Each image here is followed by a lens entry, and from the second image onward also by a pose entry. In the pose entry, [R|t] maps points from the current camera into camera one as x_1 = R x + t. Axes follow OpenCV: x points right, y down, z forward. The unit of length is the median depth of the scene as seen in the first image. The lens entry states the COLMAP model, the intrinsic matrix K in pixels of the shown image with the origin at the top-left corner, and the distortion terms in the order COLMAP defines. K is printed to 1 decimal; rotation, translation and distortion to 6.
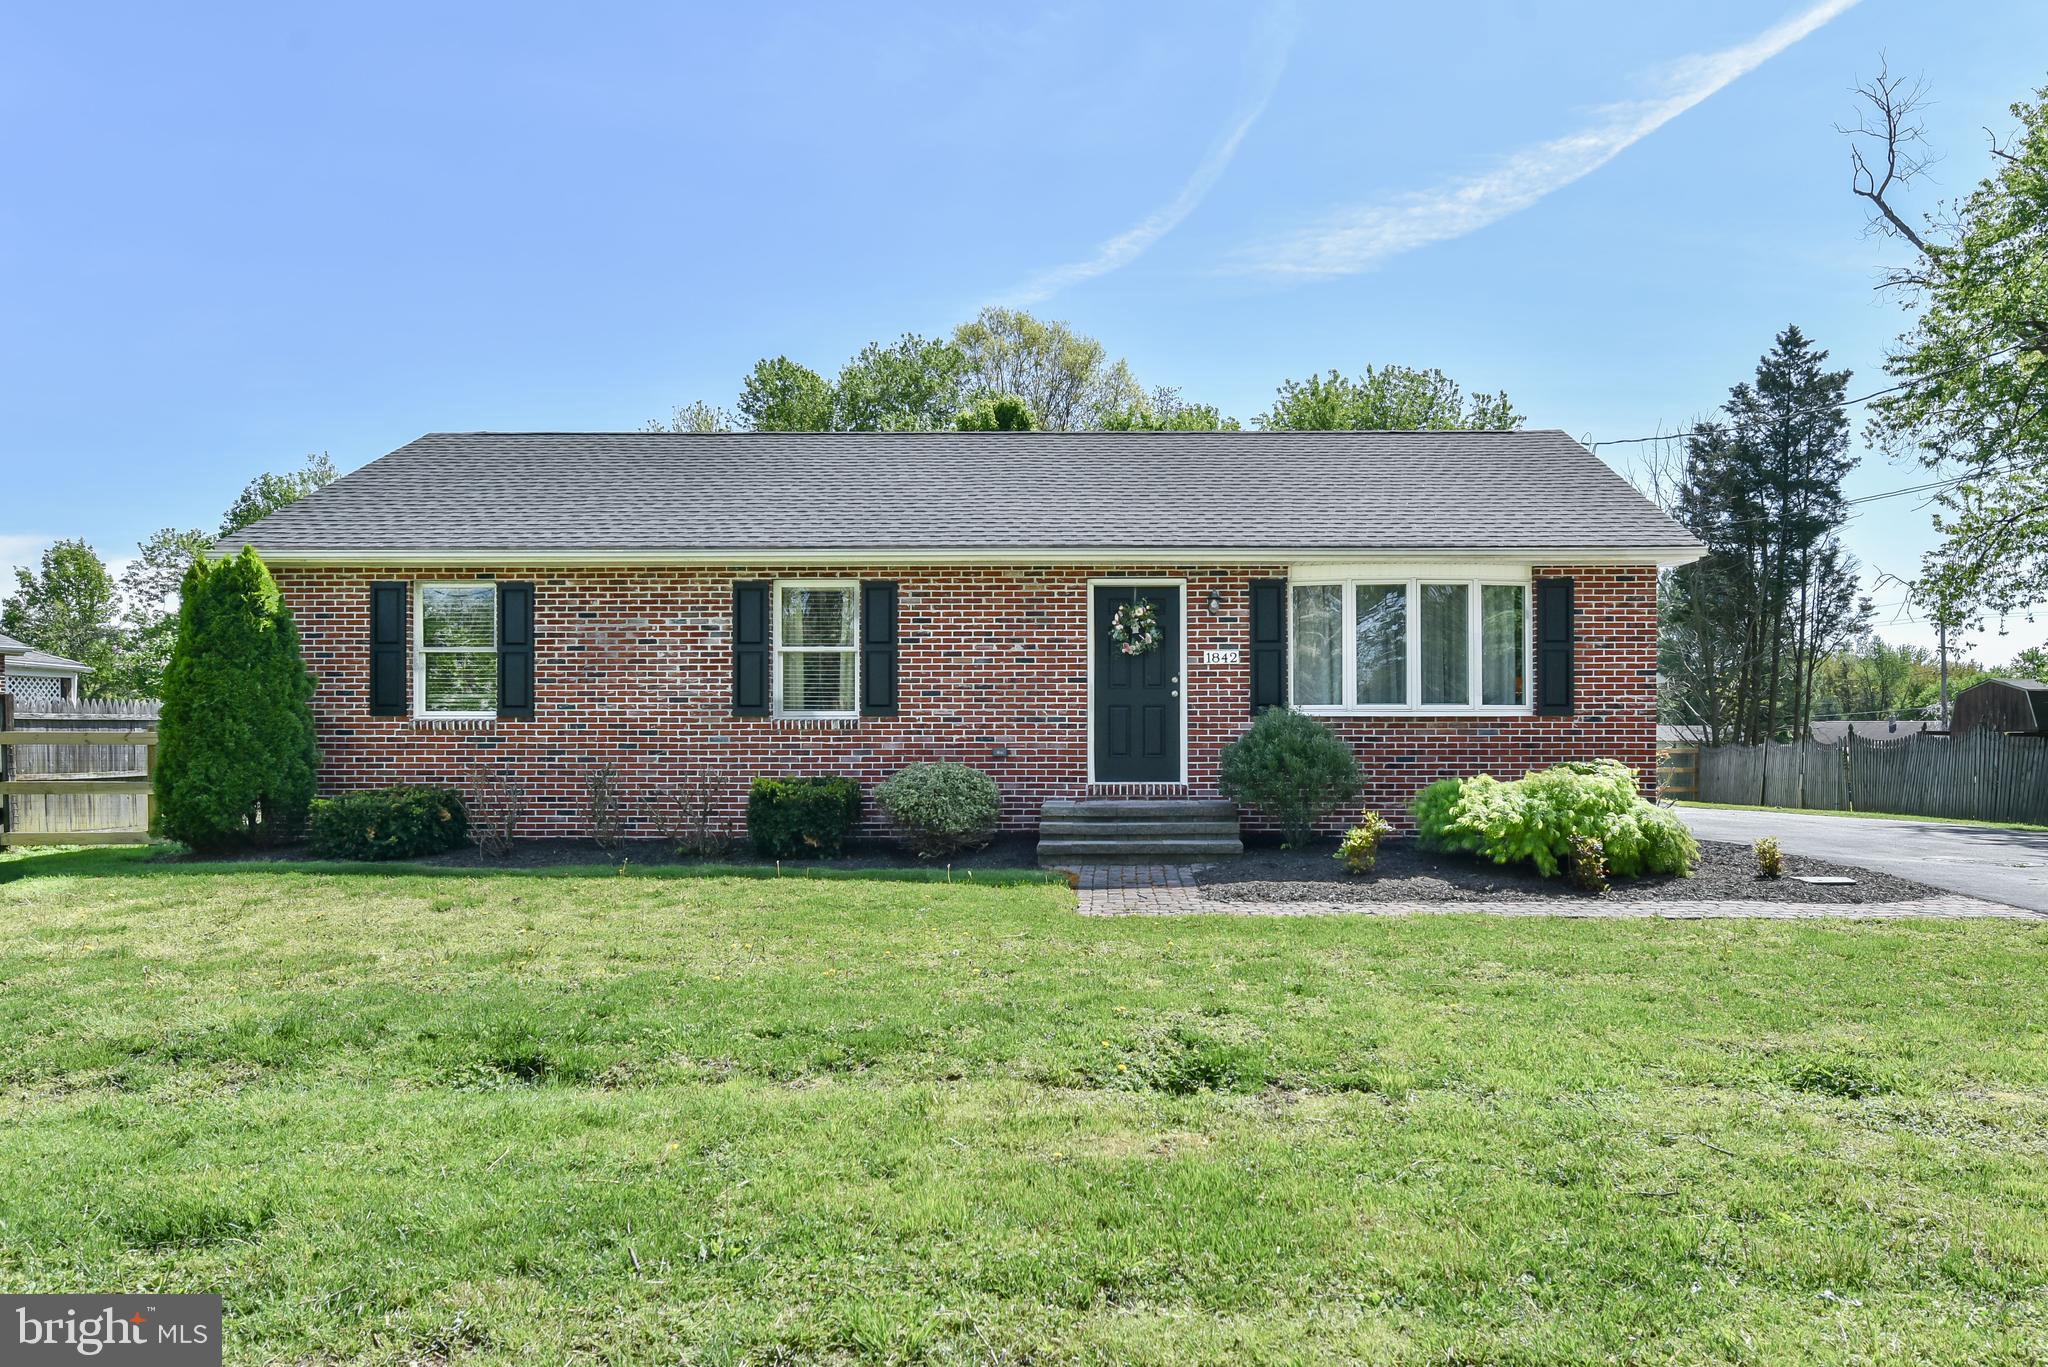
lens RADIAL K [[1266.8, 0, 1036.5], [0, 1266.8, 701.4], [0, 0, 1]] dist [-0.006701, -0.001186]
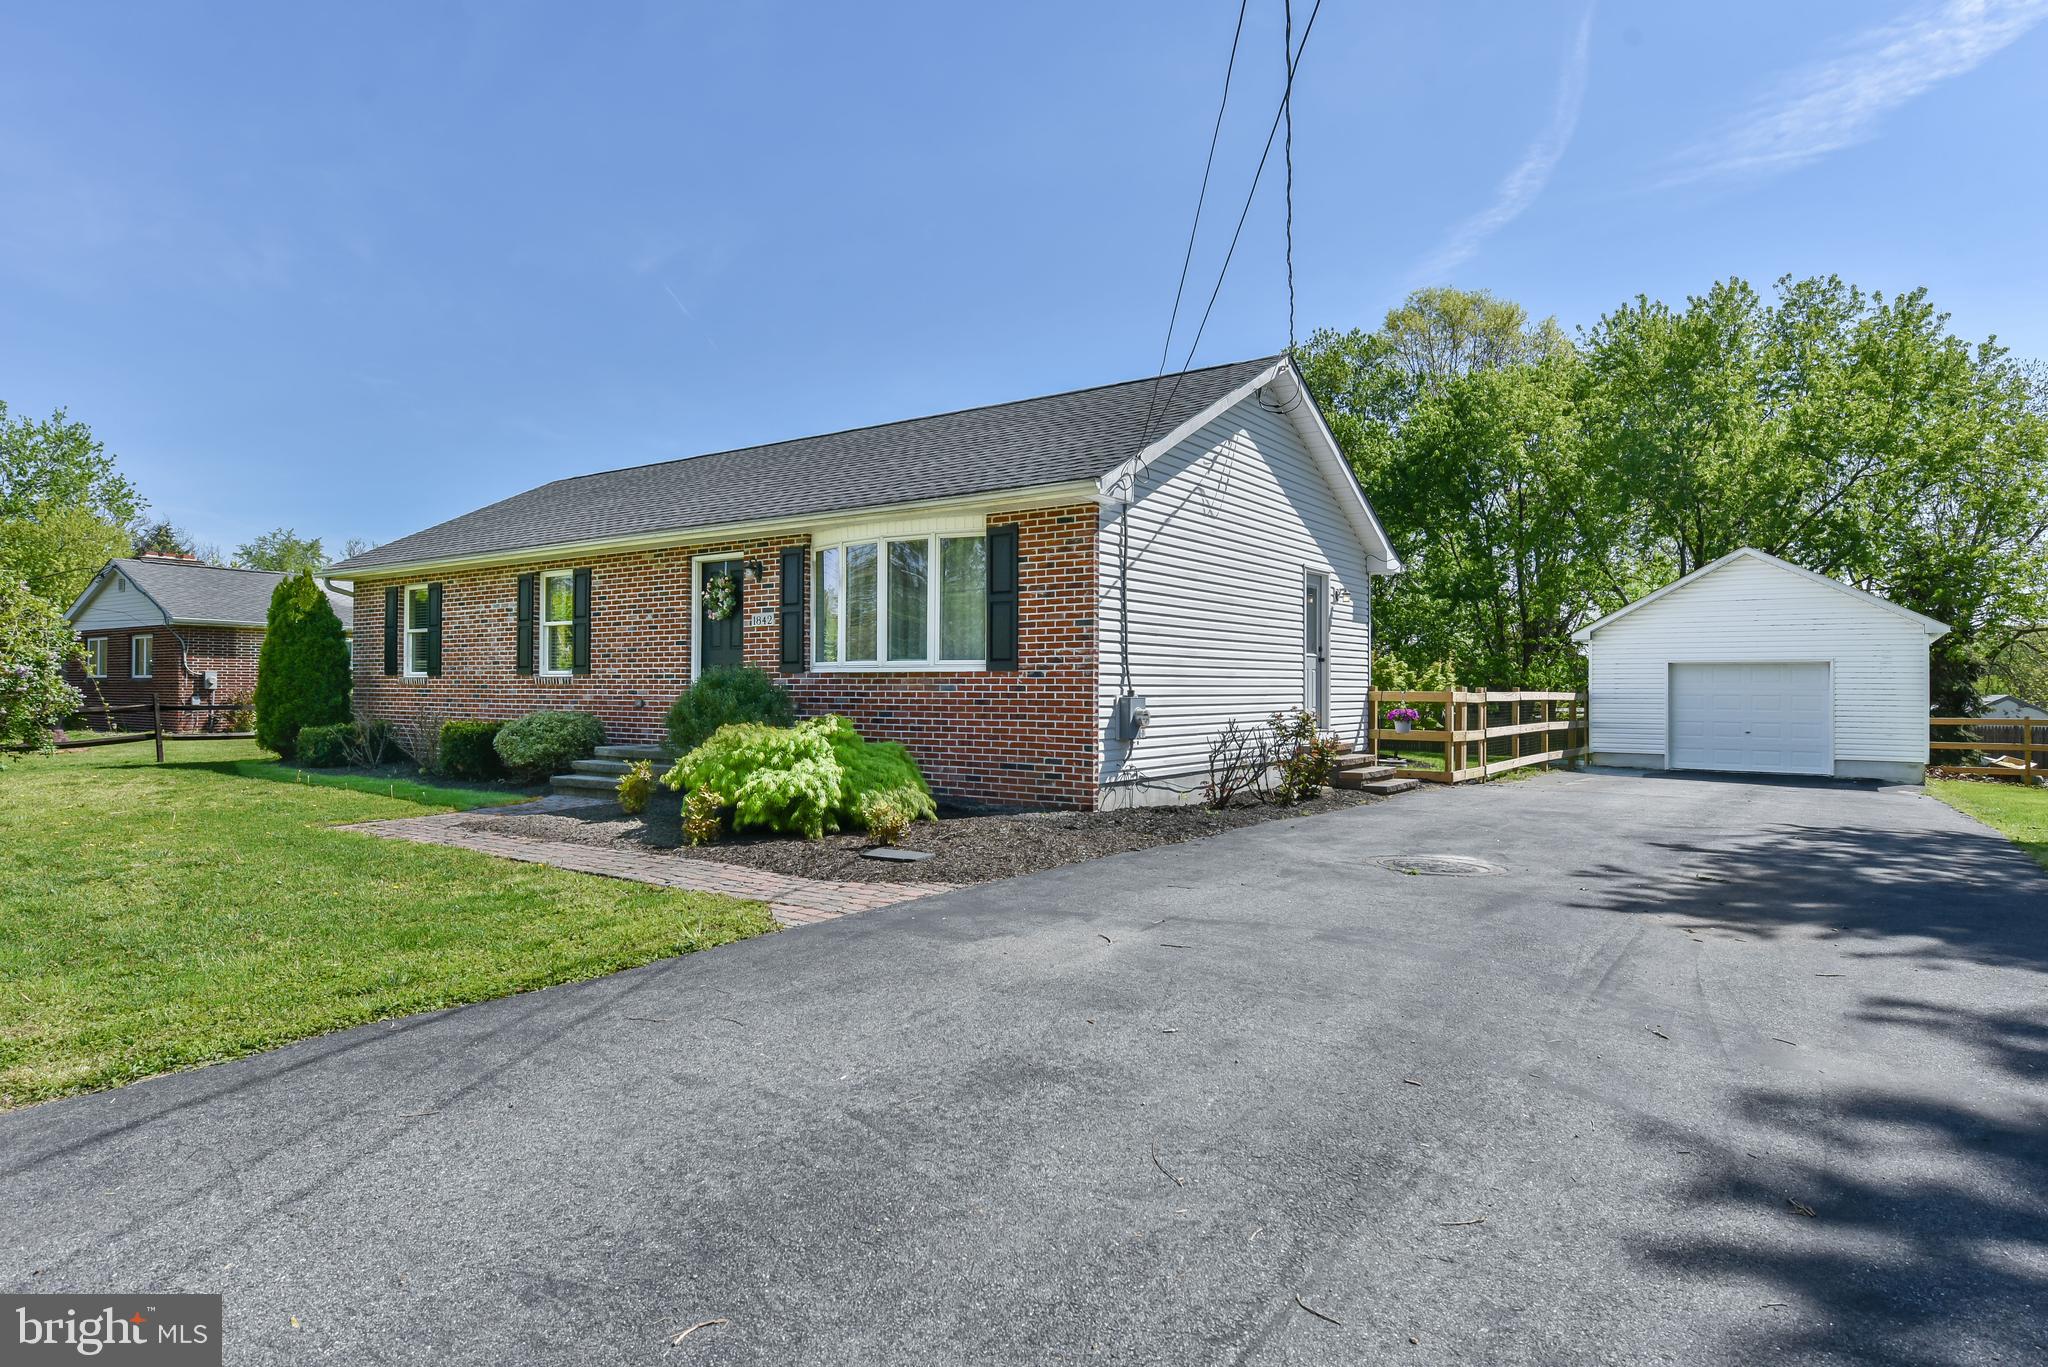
lens RADIAL K [[1135.5, 0, 1023.8], [0, 1135.5, 689.3], [0, 0, 1]] dist [0.002016, 0.001247]
pose [[0.827275, 0.003888, -0.561783, 0.888202], [0.005753, 0.999865, 0.015392, 0.012050], [0.561767, -0.015965, 0.827141, 0.298780]]
